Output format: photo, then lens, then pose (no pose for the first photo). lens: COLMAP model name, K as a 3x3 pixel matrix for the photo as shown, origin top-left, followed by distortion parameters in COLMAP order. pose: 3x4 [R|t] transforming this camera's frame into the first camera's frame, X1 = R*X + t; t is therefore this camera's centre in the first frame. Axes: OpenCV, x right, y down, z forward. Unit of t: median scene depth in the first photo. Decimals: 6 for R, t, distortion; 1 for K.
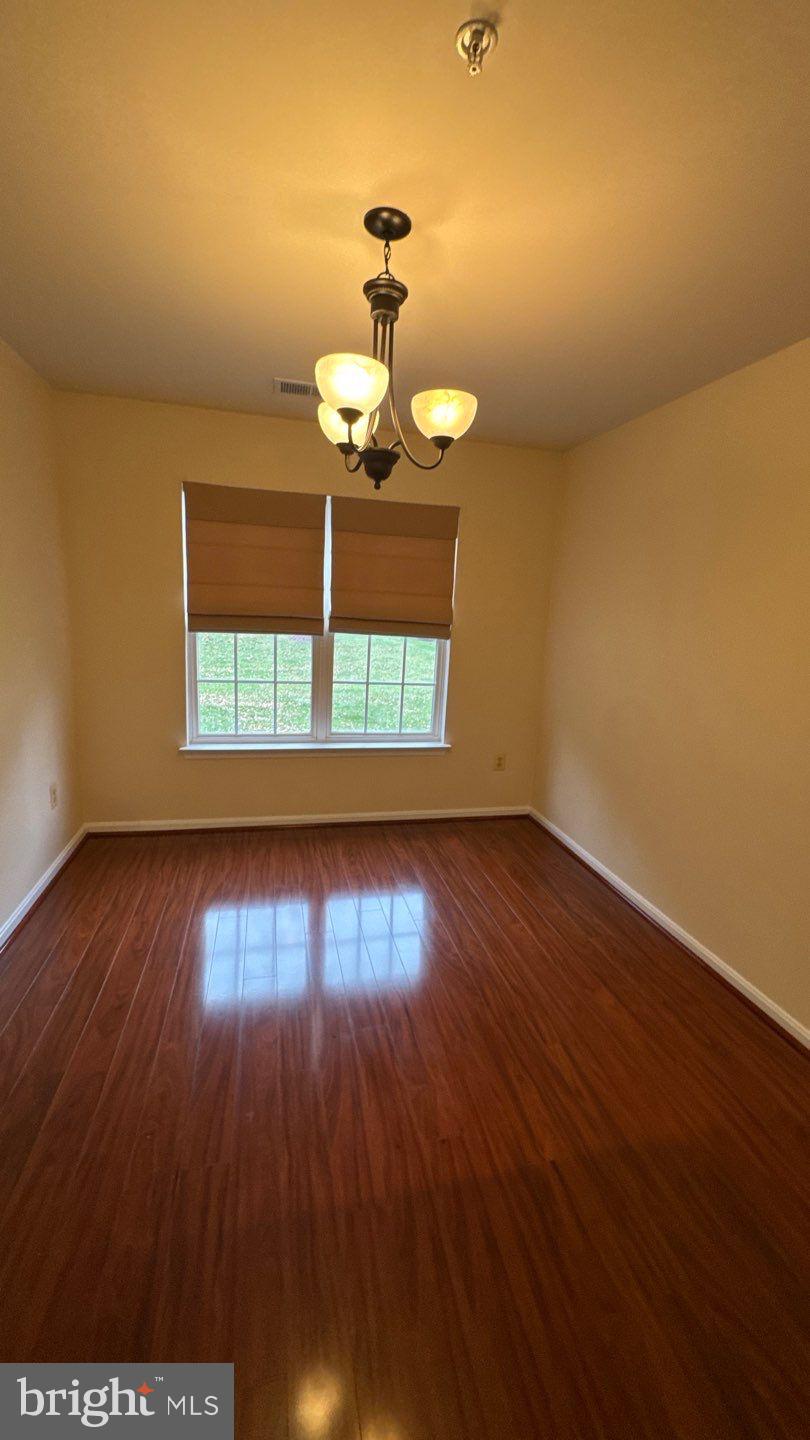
lens RADIAL K [[575.0, 0, 410.1], [0, 575.0, 709.1], [0, 0, 1]] dist [0.000964, 0.000233]
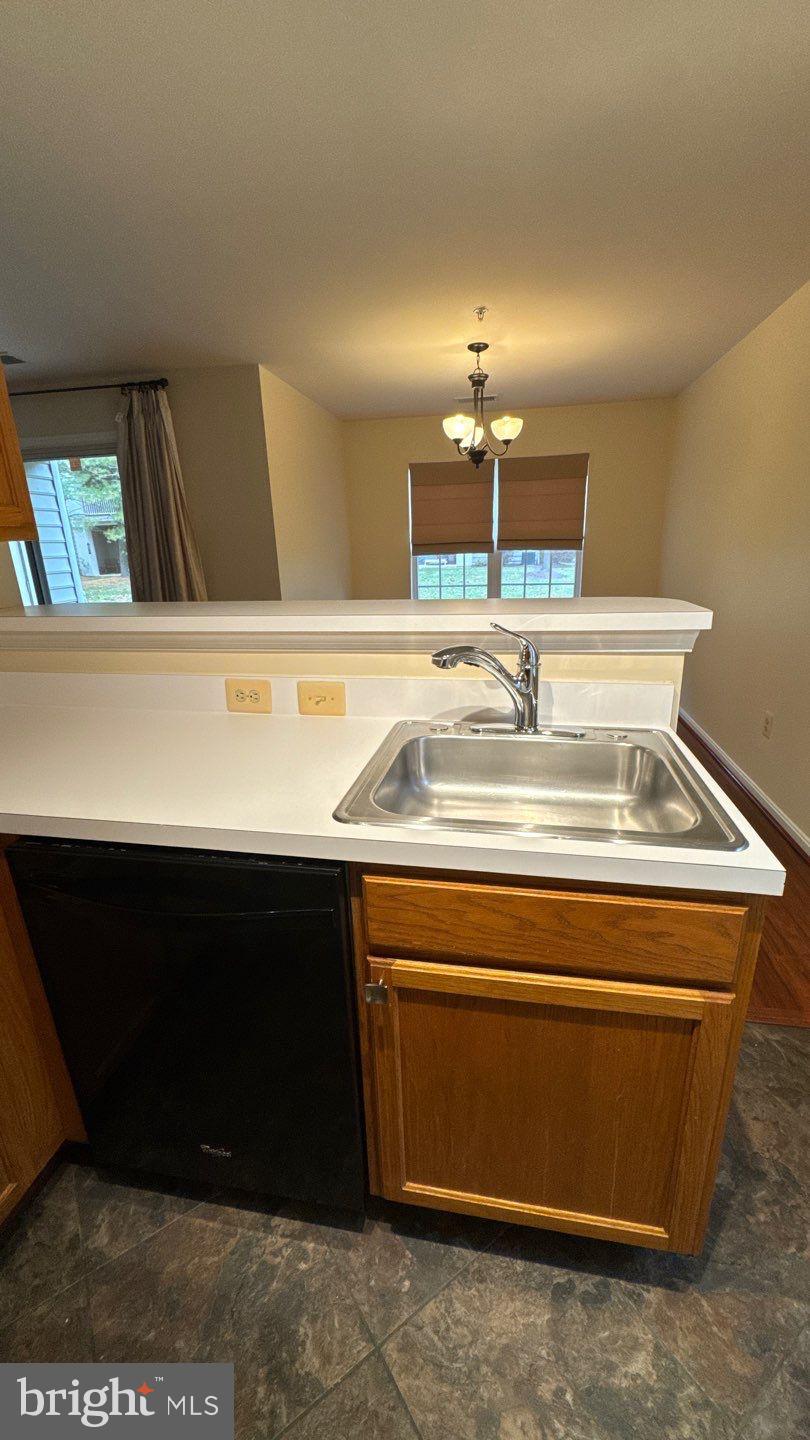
lens RADIAL K [[575.0, 0, 411.4], [0, 575.0, 714.7], [0, 0, 1]] dist [0.000964, 0.000233]
pose [[0.914257, 0.038804, -0.403271, 0.291555], [0.002145, 0.994925, 0.100598, 0.151407], [0.405128, -0.092837, 0.909534, -0.544351]]
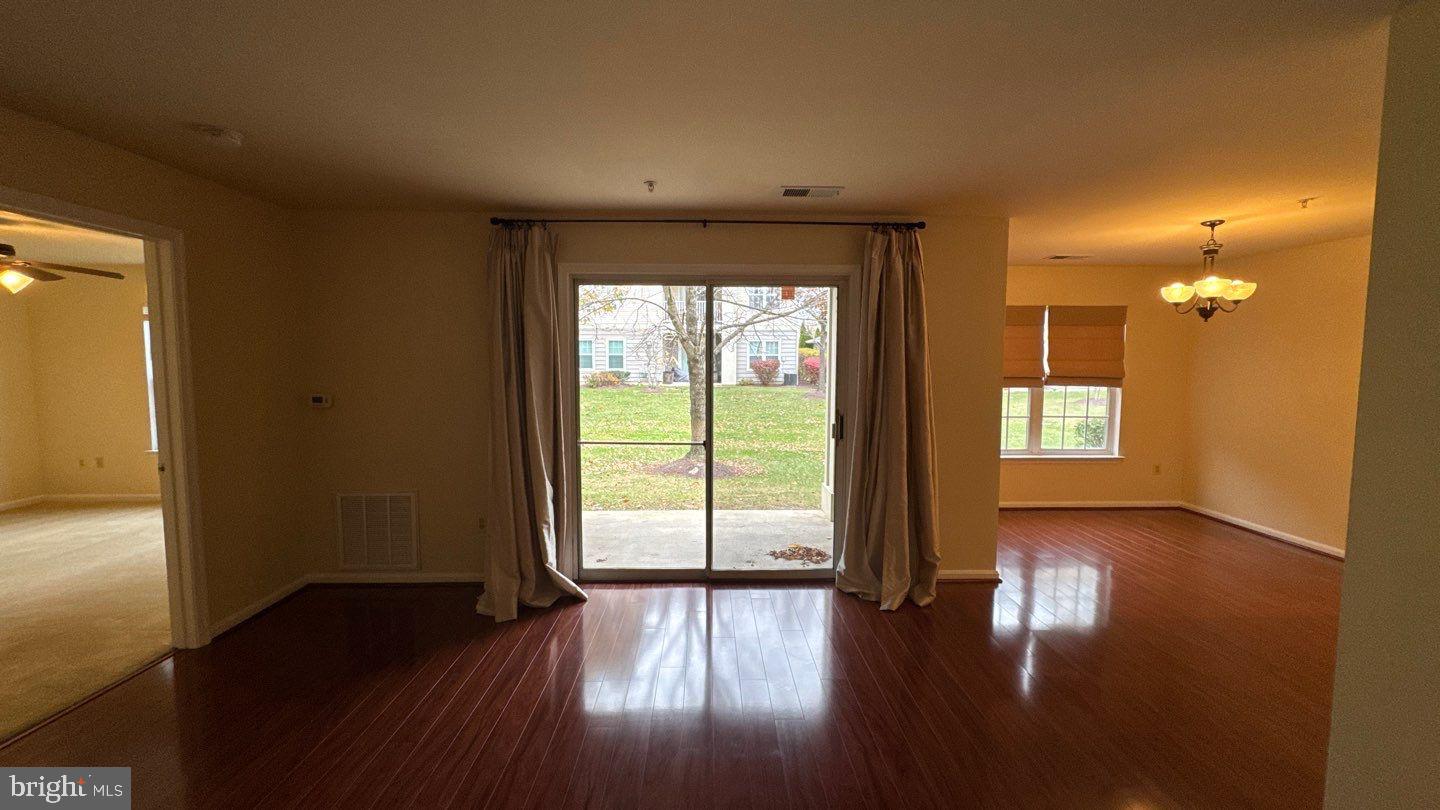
lens RADIAL K [[575.0, 0, 721.6], [0, 575.0, 391.6], [0, 0, 1]] dist [0.000964, 0.000233]
pose [[0.978322, -0.031291, -0.204713, -0.717639], [0.004106, 0.991255, -0.131895, 0.097781], [0.207050, 0.128195, 0.969895, -0.786568]]
